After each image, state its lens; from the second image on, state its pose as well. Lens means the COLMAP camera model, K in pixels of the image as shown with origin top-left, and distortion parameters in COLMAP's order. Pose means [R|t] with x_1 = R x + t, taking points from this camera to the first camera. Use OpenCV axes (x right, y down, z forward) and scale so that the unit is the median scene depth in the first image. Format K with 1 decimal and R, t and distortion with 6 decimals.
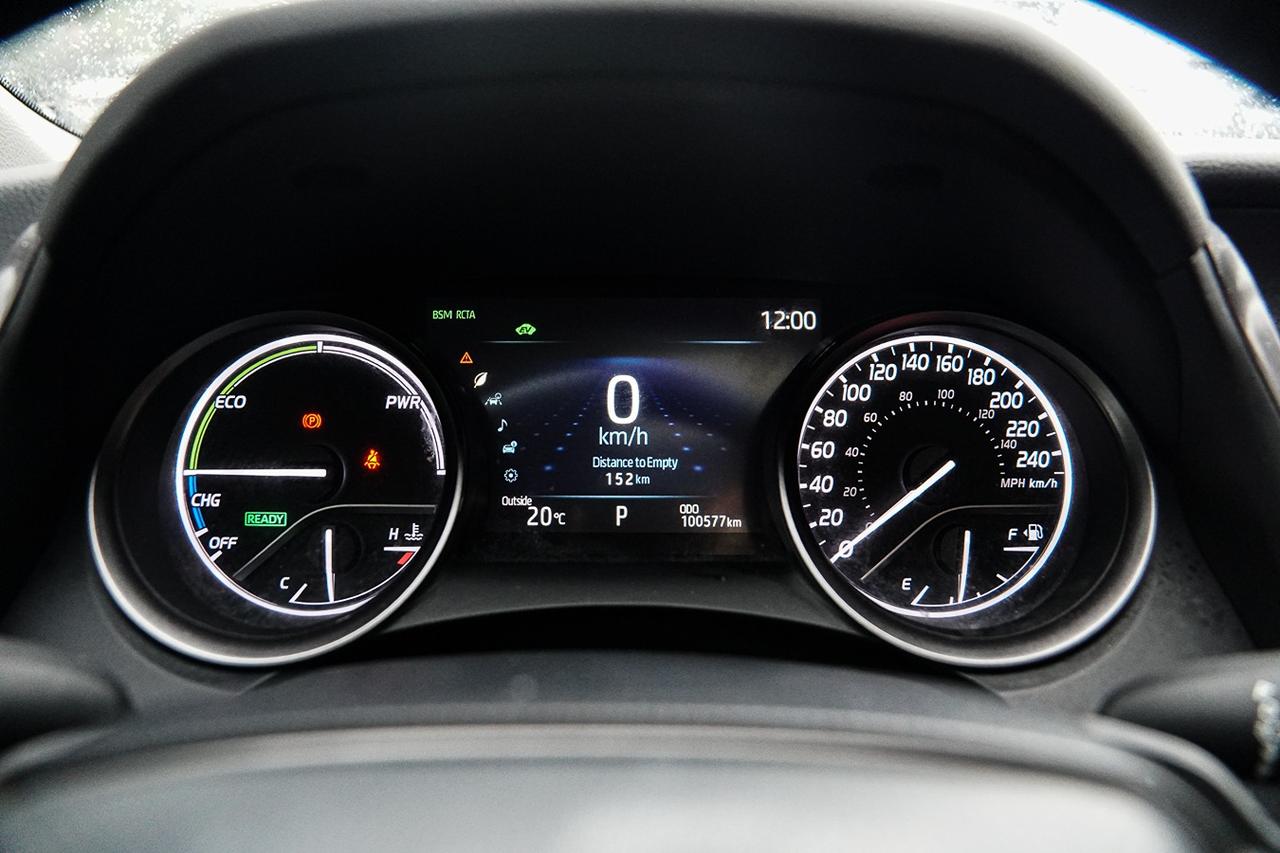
lens RADIAL K [[1007.6, 0, 633.5], [0, 1007.6, 416.7], [0, 0, 1]] dist [-0.124658, 0.080044]
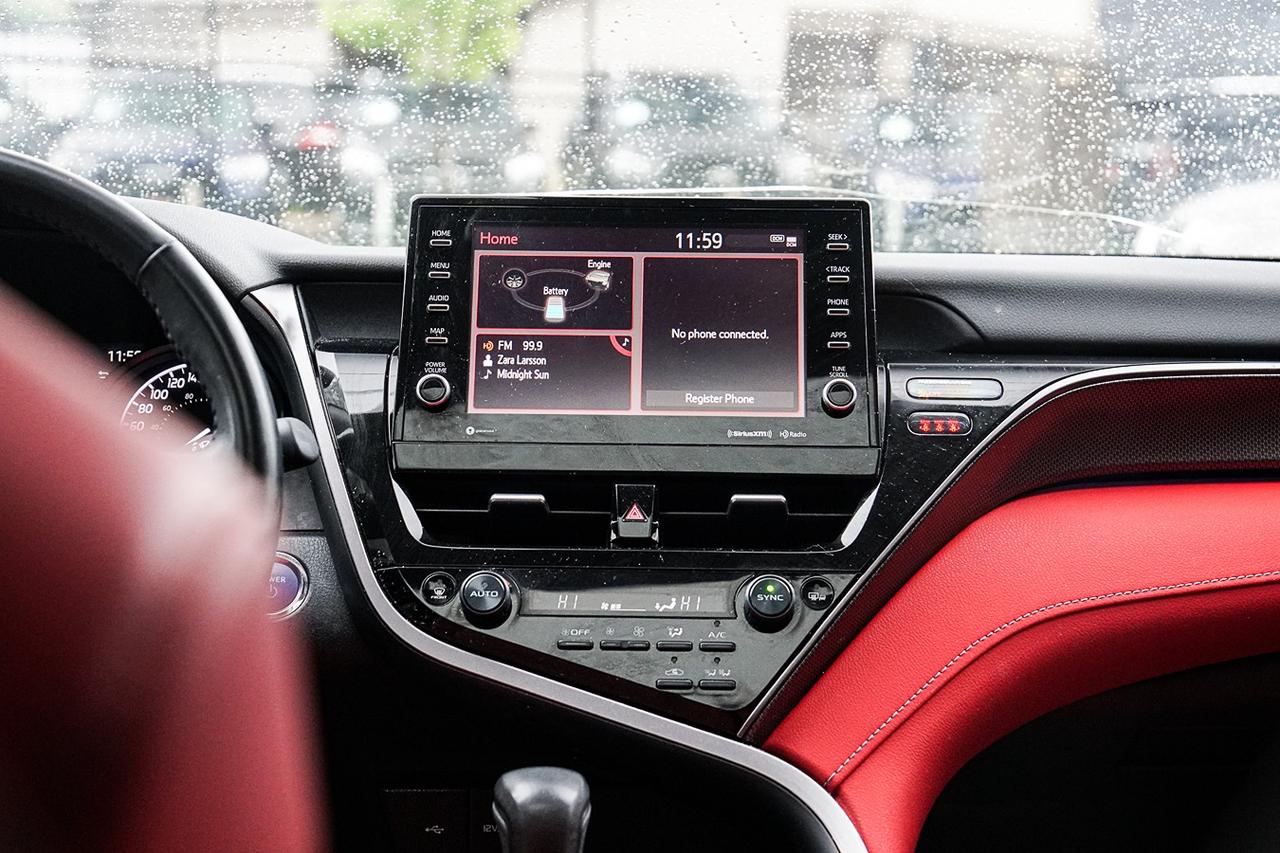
lens RADIAL K [[2014.0, 0, 628.7], [0, 2014.0, 423.5], [0, 0, 1]] dist [0.230158, 0.000000]
pose [[0.994781, -0.010270, 0.101514, 0.670579], [0.027457, 0.985165, -0.169397, 0.642527], [-0.098268, 0.171300, 0.980306, -2.512855]]
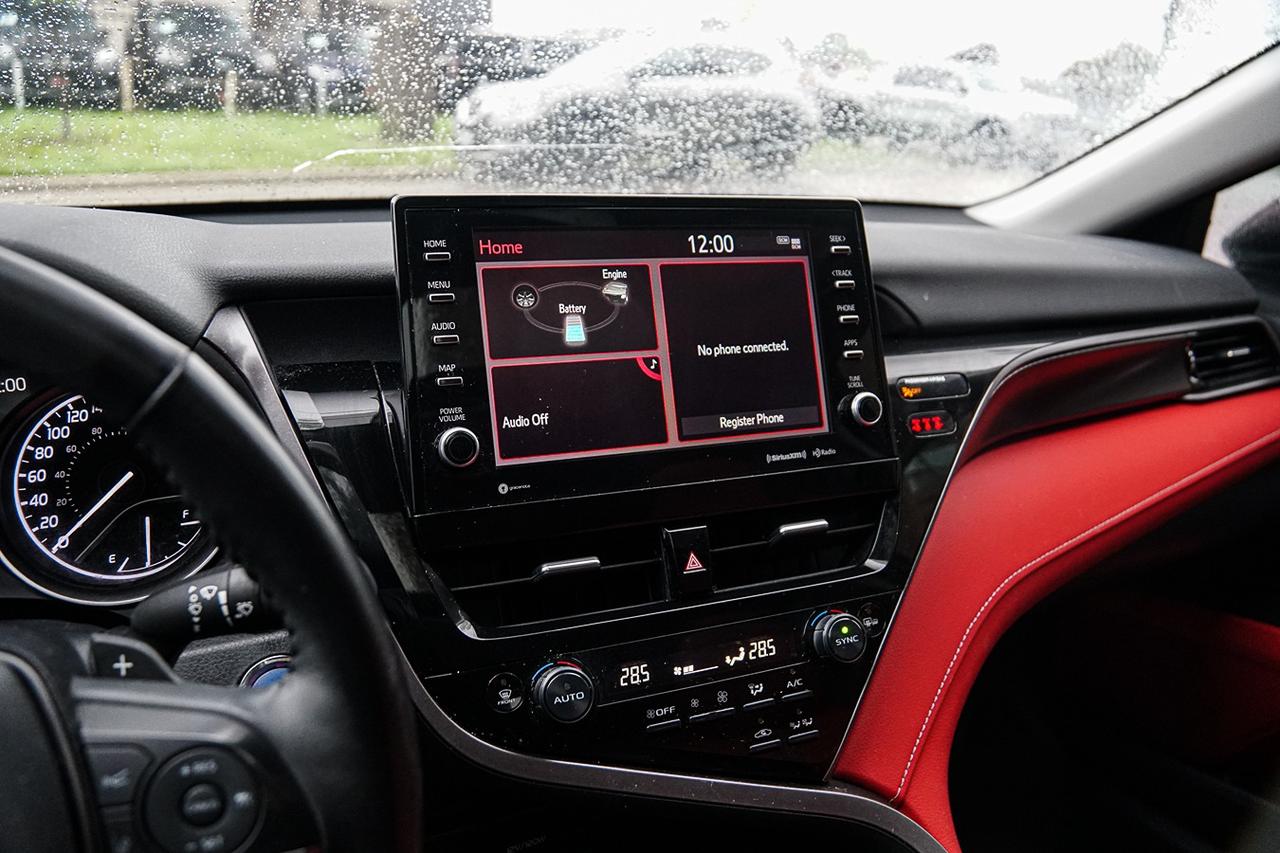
lens RADIAL K [[1007.6, 0, 649.0], [0, 1007.6, 427.1], [0, 0, 1]] dist [-0.124658, 0.080044]
pose [[0.859671, -0.127025, 0.494803, 0.261876], [0.099810, 0.991690, 0.081176, -0.060612], [-0.501002, -0.020398, 0.865206, -0.623384]]
